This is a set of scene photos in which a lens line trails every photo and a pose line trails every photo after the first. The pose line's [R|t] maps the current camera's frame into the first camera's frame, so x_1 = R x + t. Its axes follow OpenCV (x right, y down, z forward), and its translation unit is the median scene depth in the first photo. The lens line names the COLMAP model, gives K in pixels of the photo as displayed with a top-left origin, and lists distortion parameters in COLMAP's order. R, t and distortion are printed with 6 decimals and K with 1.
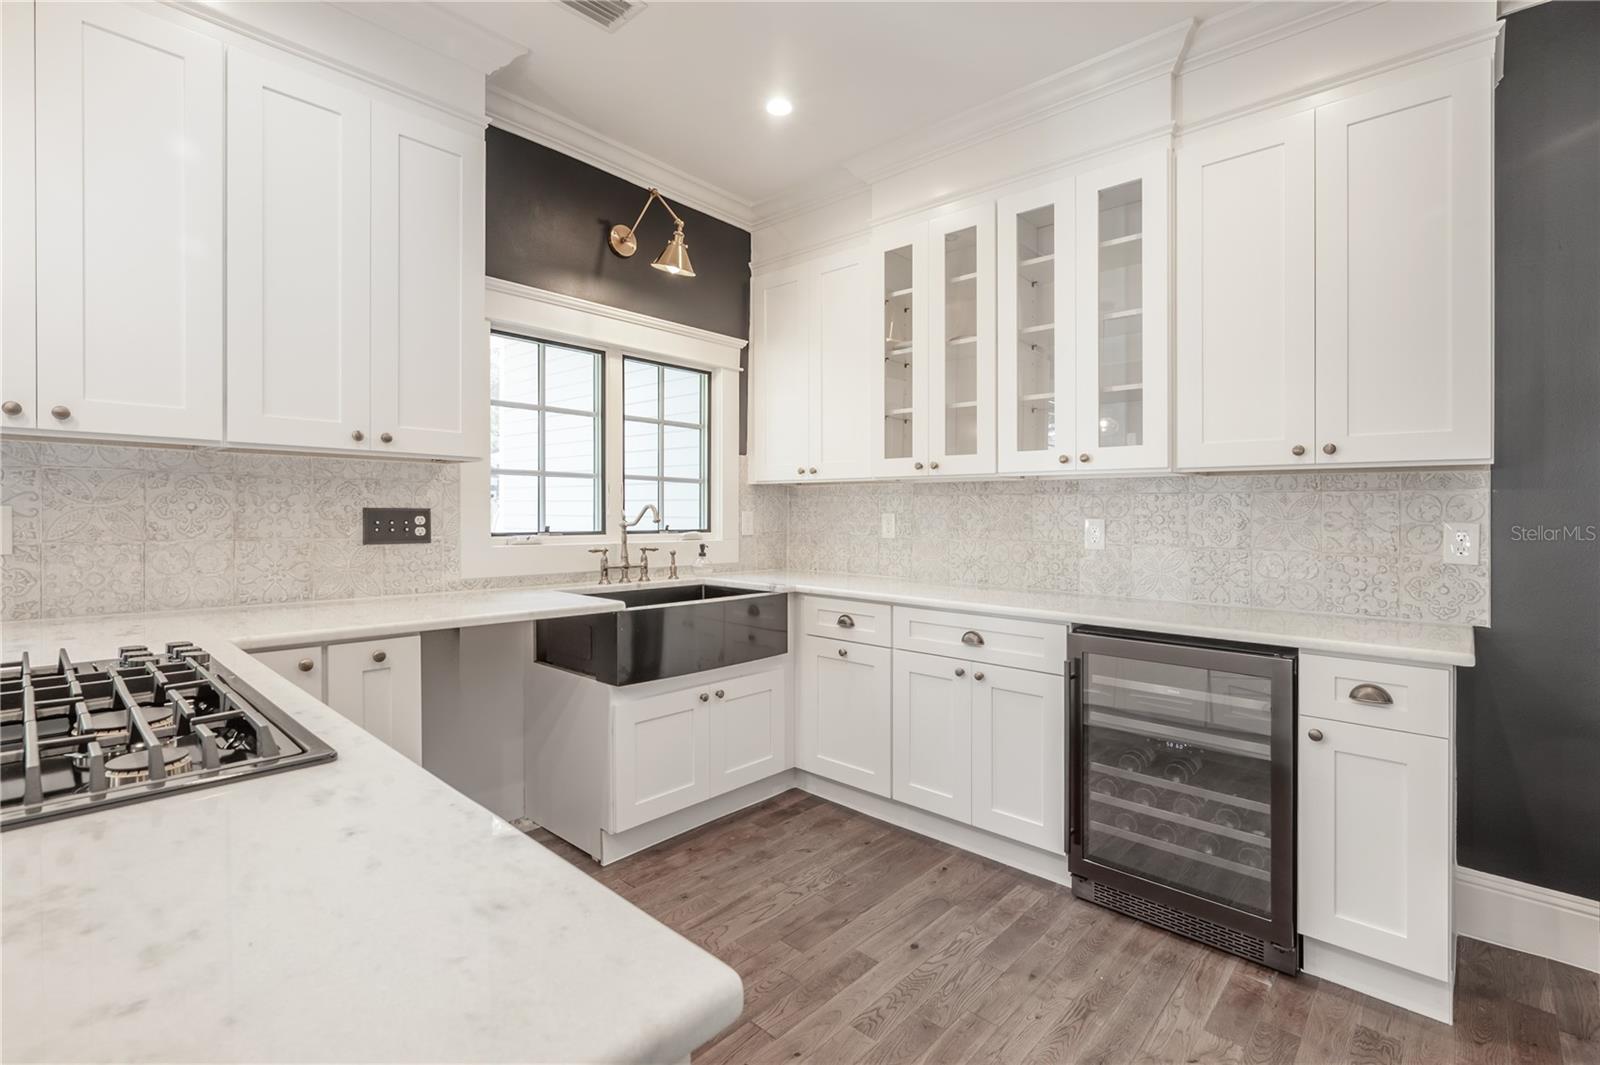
lens RADIAL K [[736.5, 0, 792.3], [0, 736.5, 504.6], [0, 0, 1]] dist [-0.001503, -0.000439]
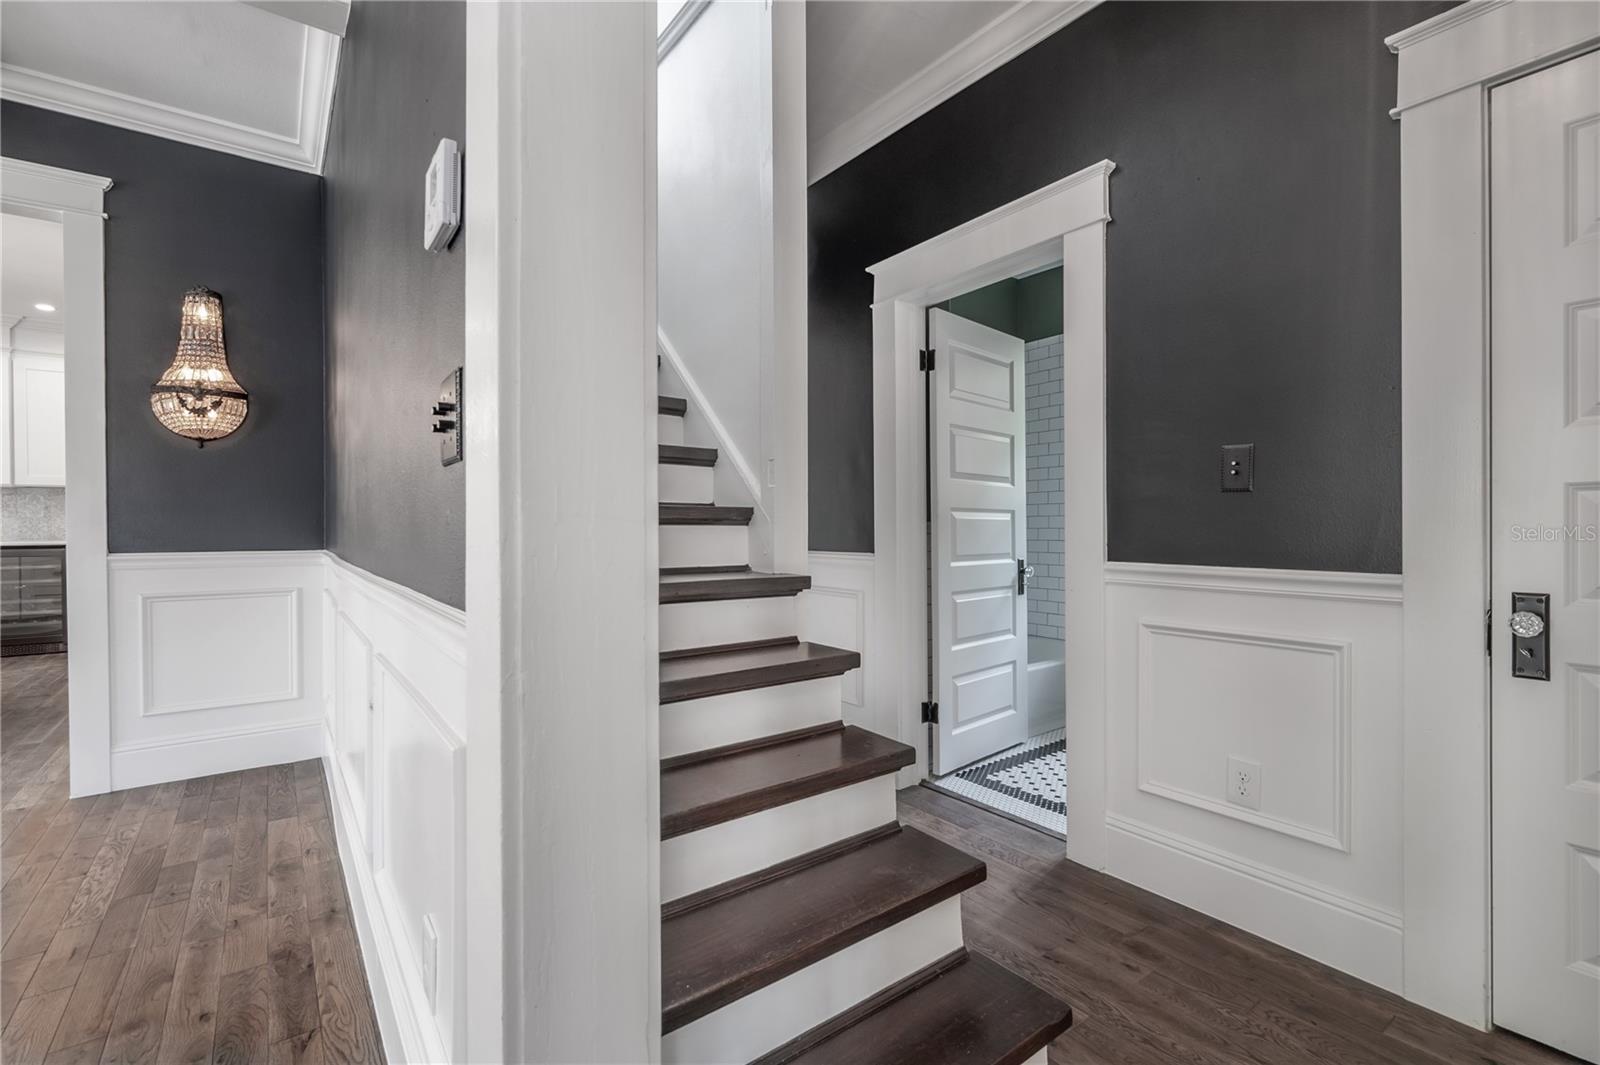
lens RADIAL K [[701.3, 0, 816.7], [0, 701.3, 528.8], [0, 0, 1]] dist [-0.001512, -0.000631]
pose [[0.180082, -0.015043, 0.983537, -1.056980], [-0.010302, 0.999799, 0.017178, 0.025481], [-0.983598, -0.013225, 0.179891, -1.686351]]
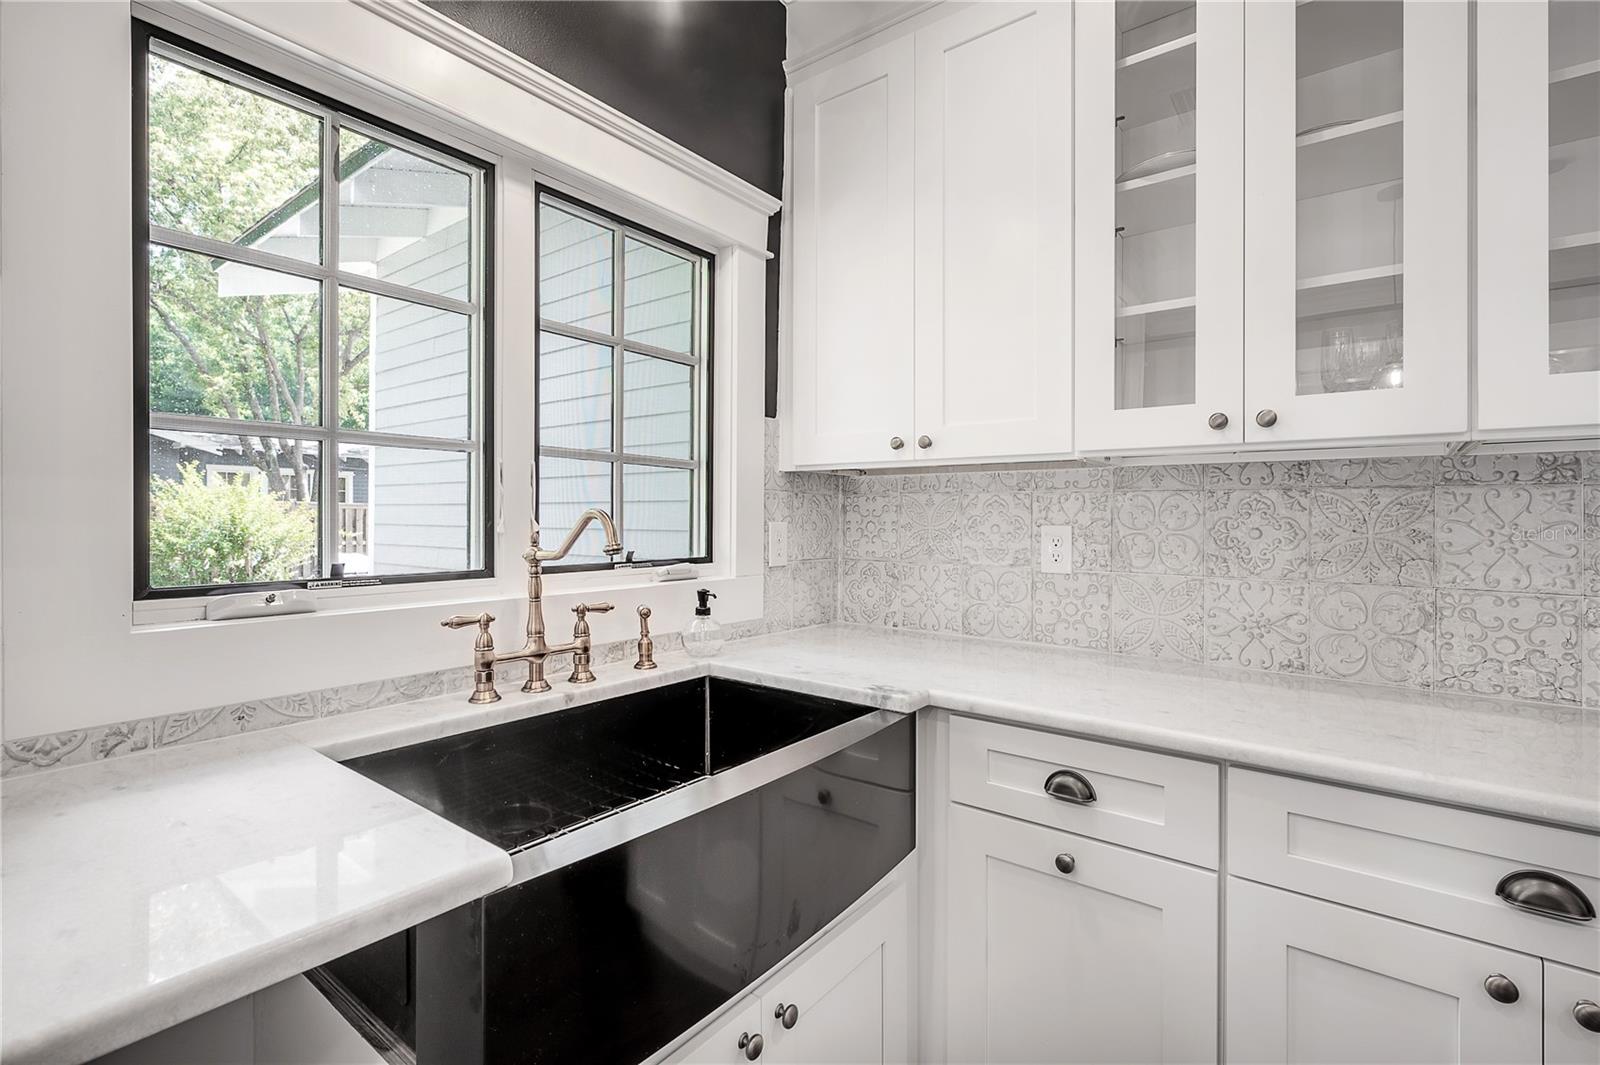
lens RADIAL K [[736.5, 0, 795.3], [0, 736.5, 506.7], [0, 0, 1]] dist [-0.001503, -0.000439]
pose [[0.996792, -0.000713, 0.080036, -0.114501], [0.000942, 0.999996, -0.002819, -0.000575], [-0.080034, 0.002886, 0.996788, 0.577536]]
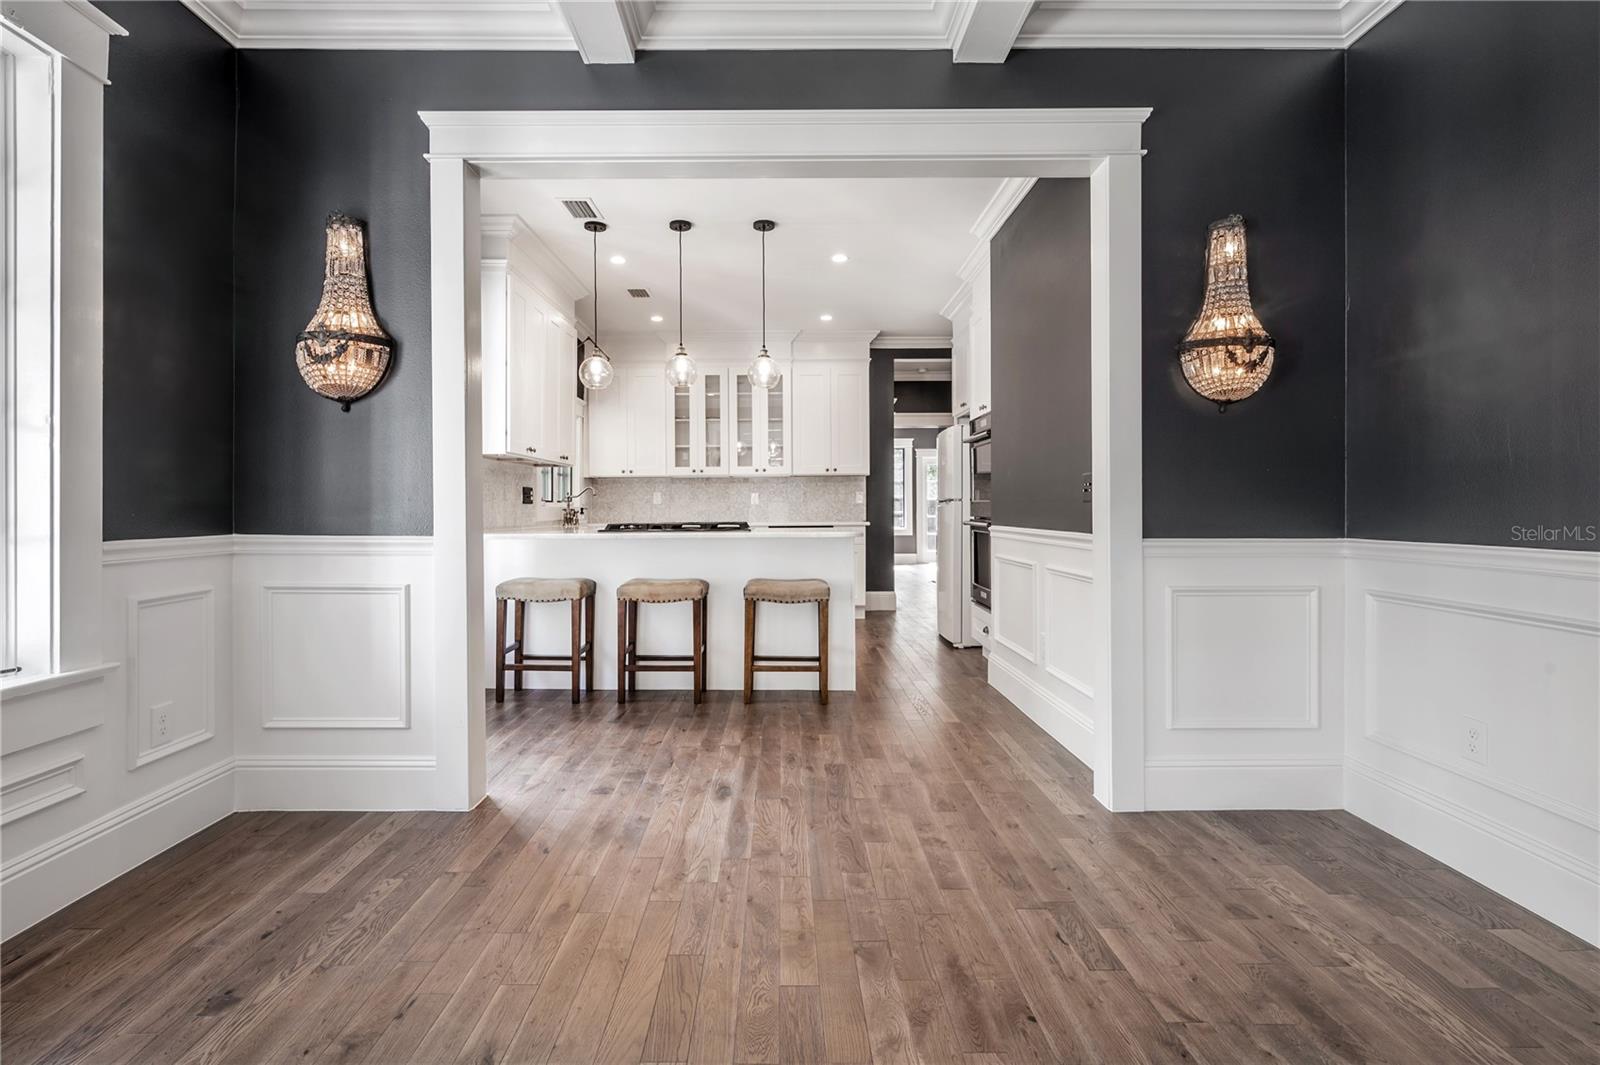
lens RADIAL K [[736.5, 0, 794.1], [0, 736.5, 512.4], [0, 0, 1]] dist [-0.001503, -0.000439]
pose [[0.730119, -0.020255, 0.683020, -1.194264], [0.007256, 0.999734, 0.021891, 0.031250], [-0.683281, -0.011027, 0.730072, -0.931330]]
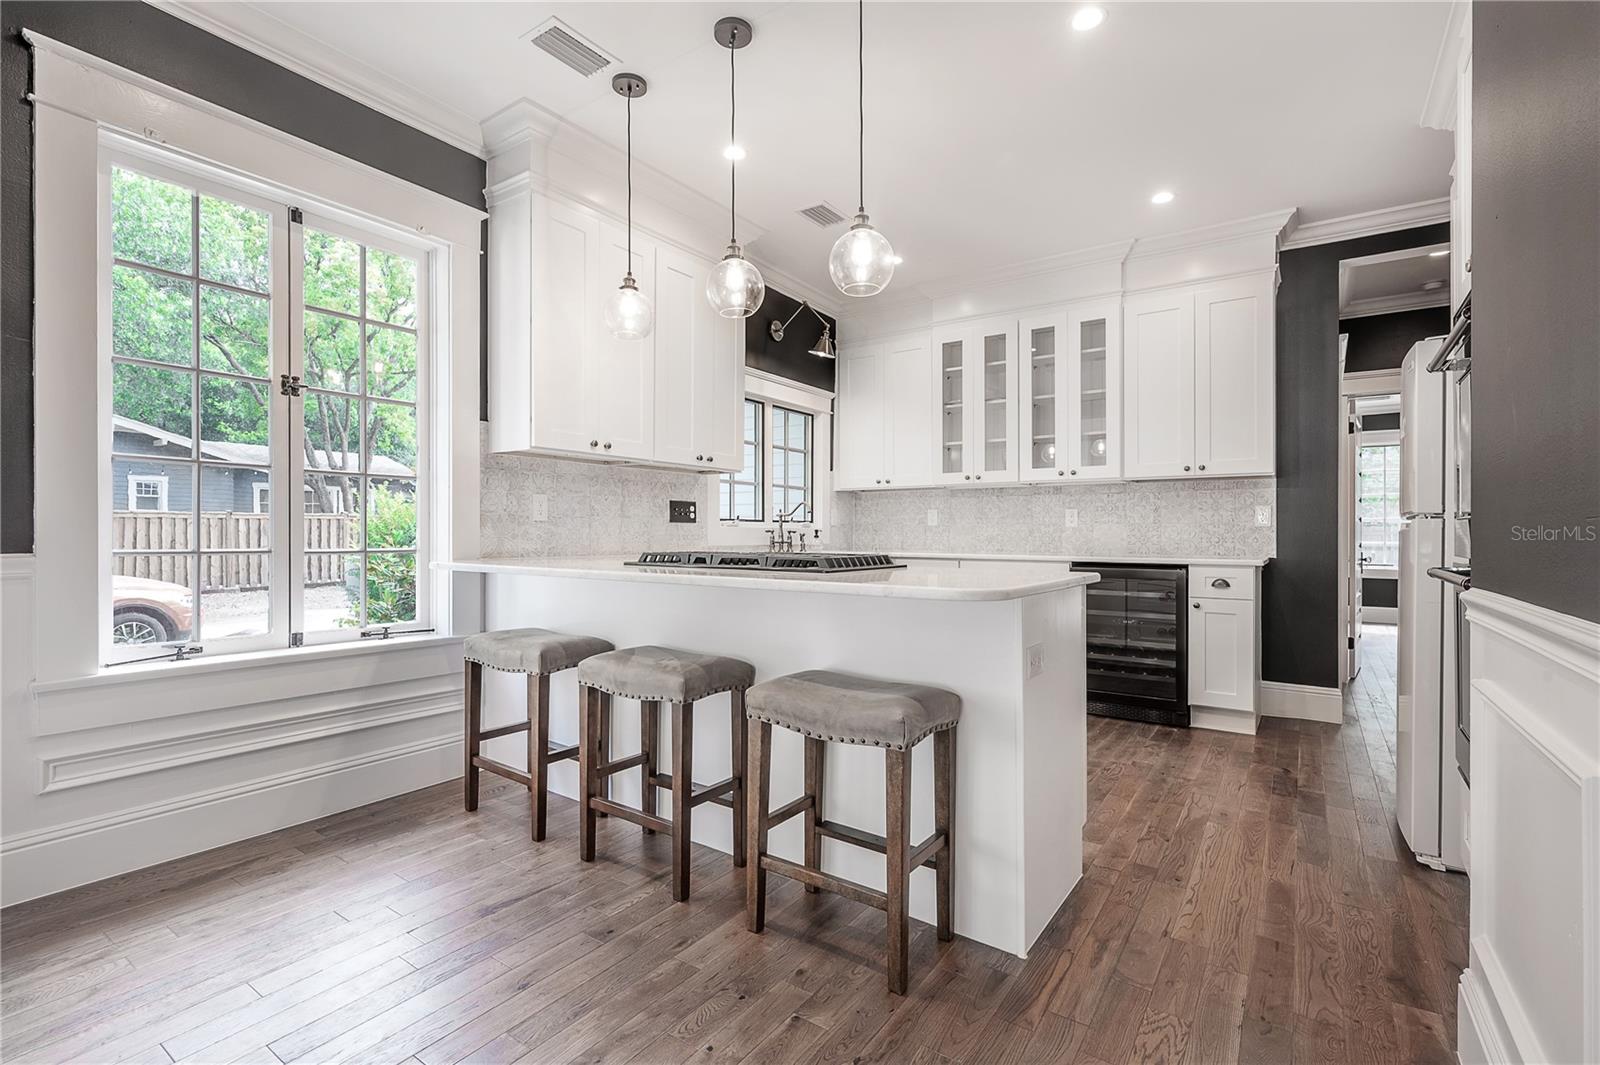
lens RADIAL K [[736.5, 0, 788.4], [0, 736.5, 530.5], [0, 0, 1]] dist [-0.001503, -0.000439]
pose [[0.991497, -0.006607, 0.129960, -0.427798], [0.005582, 0.999950, 0.008245, 0.048455], [-0.130008, -0.007450, 0.991485, -0.555989]]
